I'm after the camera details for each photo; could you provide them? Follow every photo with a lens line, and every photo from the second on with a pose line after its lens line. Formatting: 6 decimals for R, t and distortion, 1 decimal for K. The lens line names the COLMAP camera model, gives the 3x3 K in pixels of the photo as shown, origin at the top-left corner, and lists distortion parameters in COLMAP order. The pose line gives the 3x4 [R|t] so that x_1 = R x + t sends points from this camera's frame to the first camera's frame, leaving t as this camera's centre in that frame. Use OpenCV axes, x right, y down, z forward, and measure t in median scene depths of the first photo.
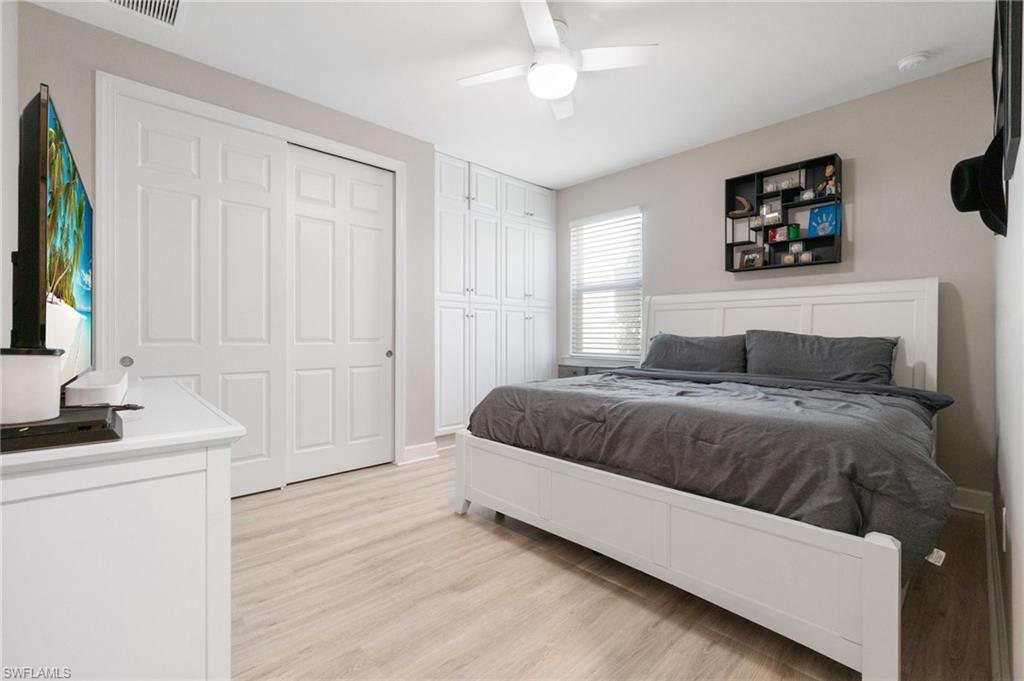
lens RADIAL K [[445.9, 0, 504.3], [0, 445.9, 338.7], [0, 0, 1]] dist [-0.004898, -0.000216]
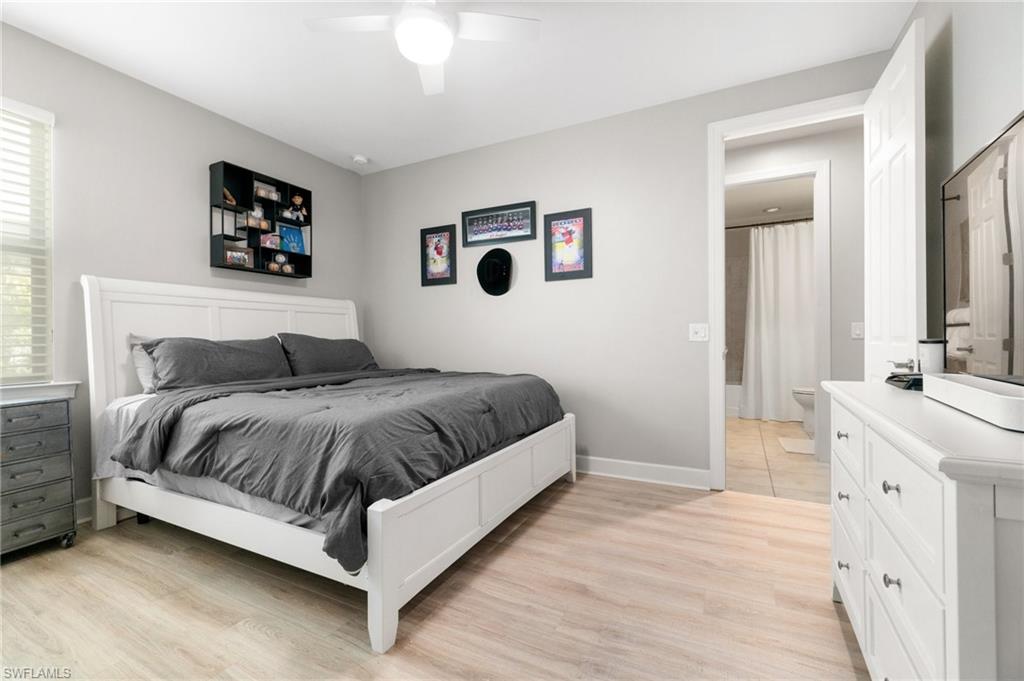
lens RADIAL K [[445.9, 0, 504.0], [0, 445.9, 336.0], [0, 0, 1]] dist [-0.004898, -0.000216]
pose [[-0.327088, -0.000935, 0.944993, -0.581355], [0.017104, 0.999830, 0.006910, -0.011240], [-0.944839, 0.018424, -0.327017, 0.870294]]
